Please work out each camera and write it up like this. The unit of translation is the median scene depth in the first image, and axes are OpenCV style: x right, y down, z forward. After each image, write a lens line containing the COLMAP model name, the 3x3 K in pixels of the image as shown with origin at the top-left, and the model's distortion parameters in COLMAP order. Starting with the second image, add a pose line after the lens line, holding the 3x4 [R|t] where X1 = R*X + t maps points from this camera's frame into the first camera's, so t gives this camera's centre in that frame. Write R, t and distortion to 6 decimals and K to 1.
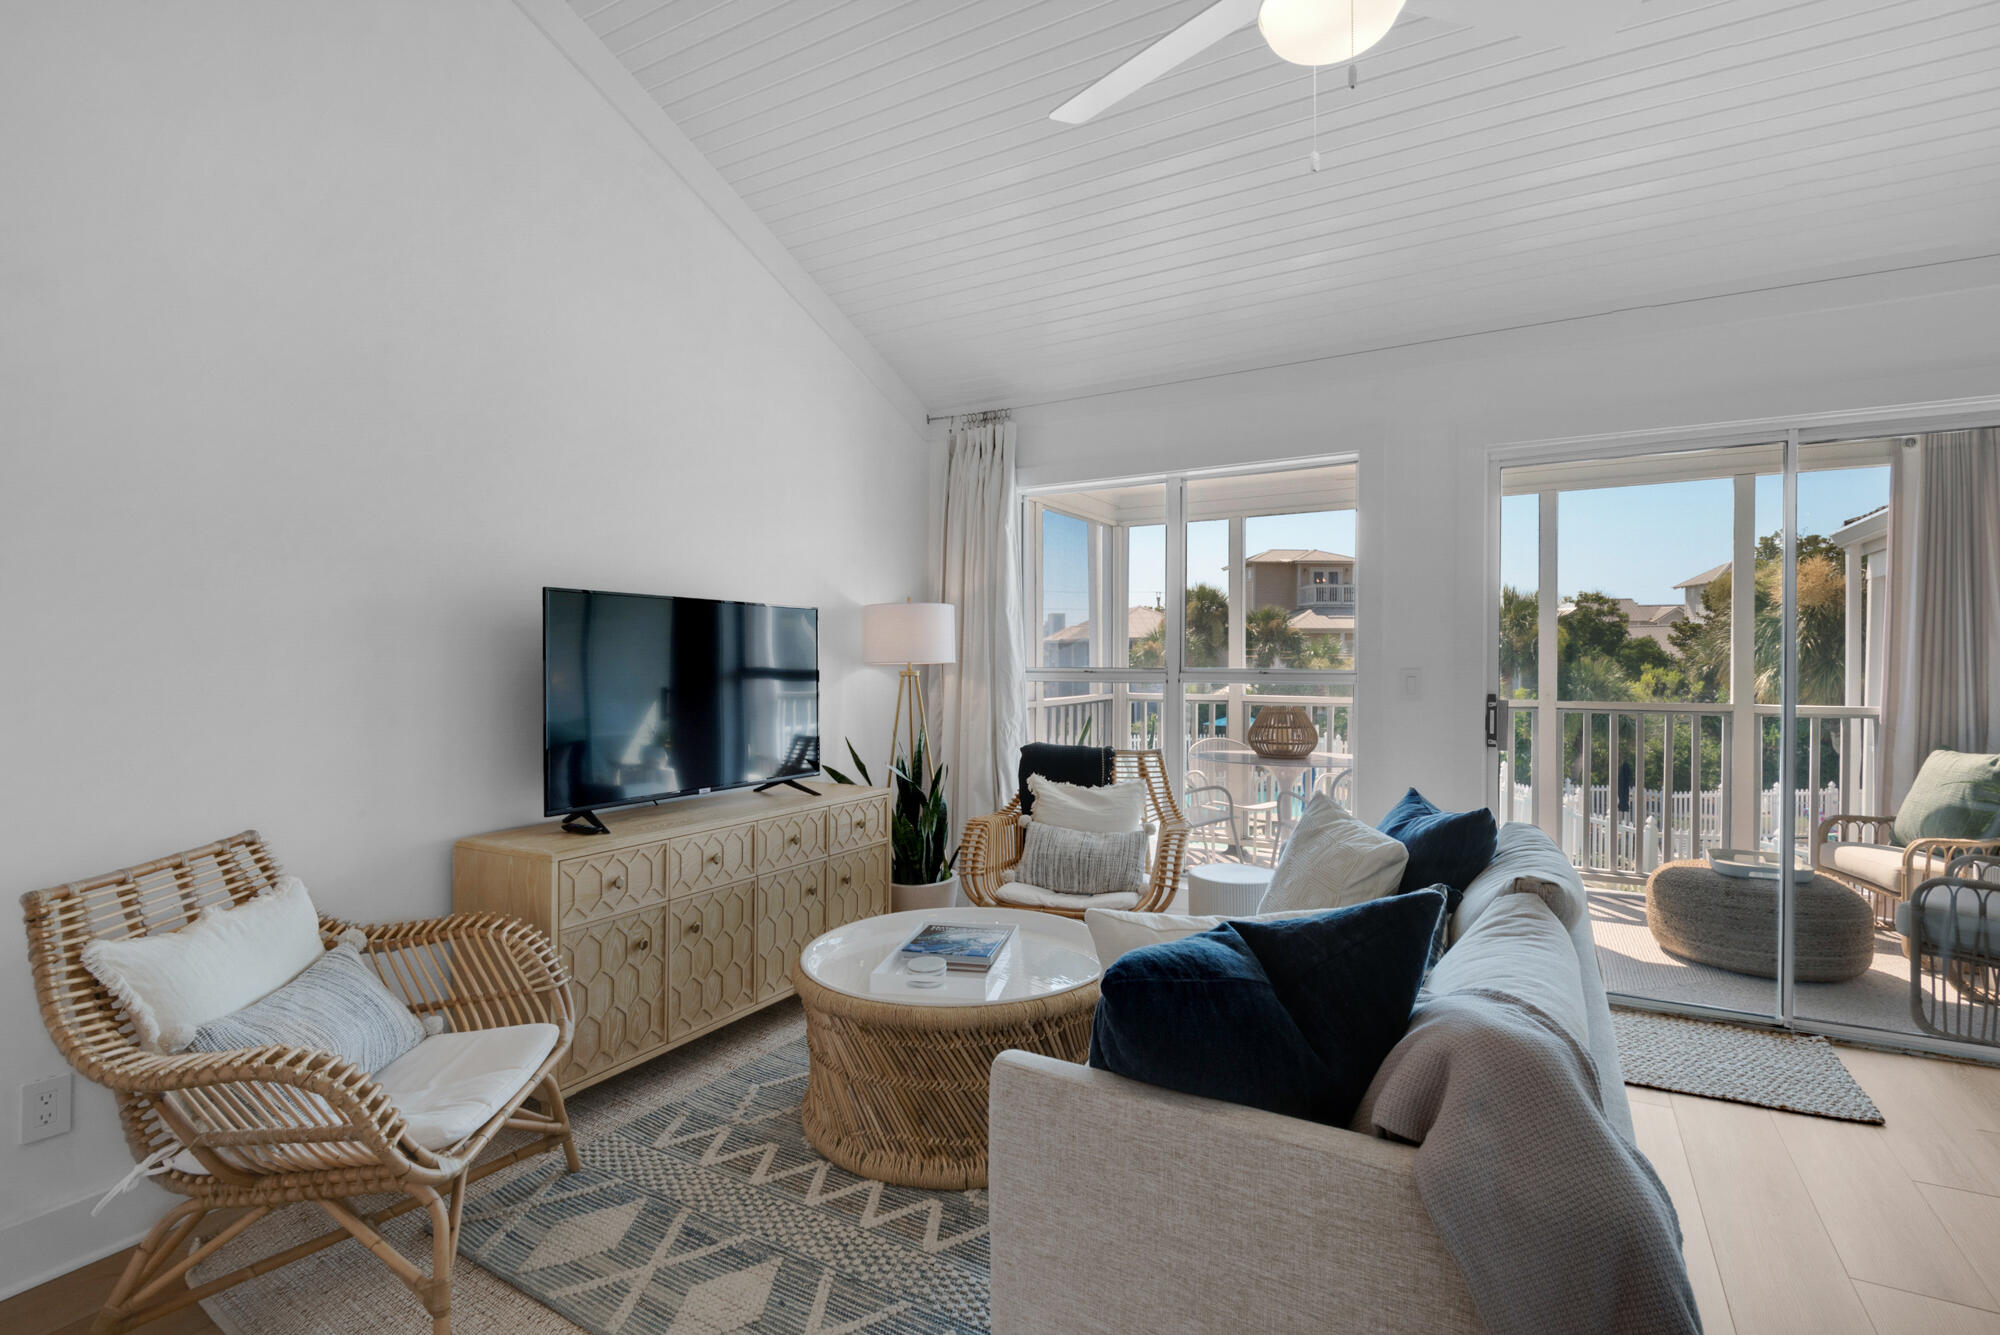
lens RADIAL K [[932.3, 0, 999.2], [0, 932.3, 667.7], [0, 0, 1]] dist [0.001727, -0.004400]
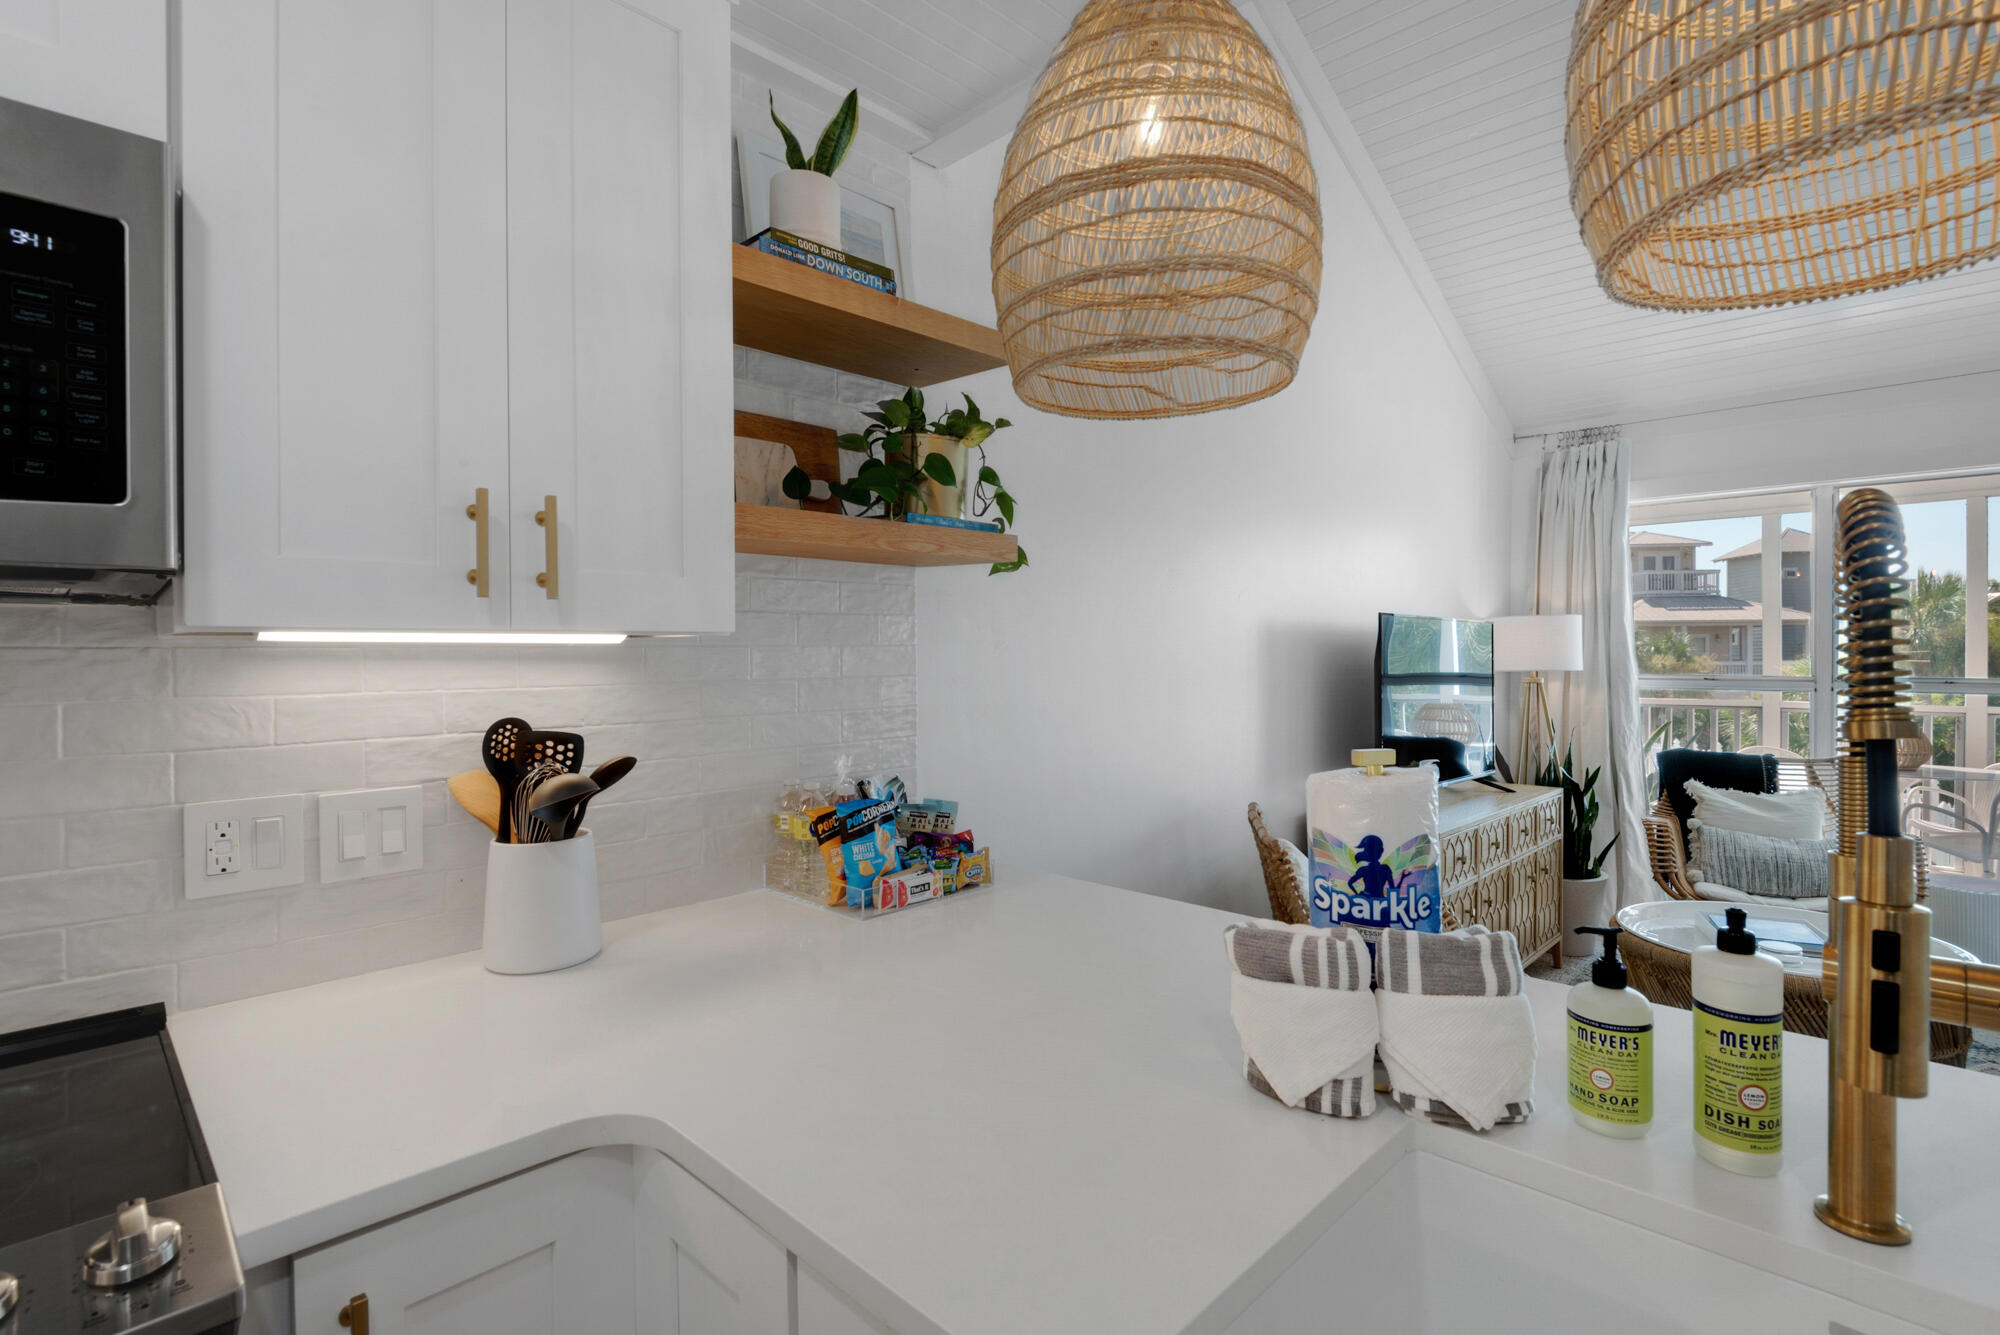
lens RADIAL K [[932.3, 0, 1011.7], [0, 932.3, 657.3], [0, 0, 1]] dist [0.001727, -0.004400]
pose [[0.967989, 0.001057, -0.250992, -0.435635], [-0.002598, 0.999980, -0.005809, -0.013467], [0.250981, 0.006275, 0.967972, -0.193787]]
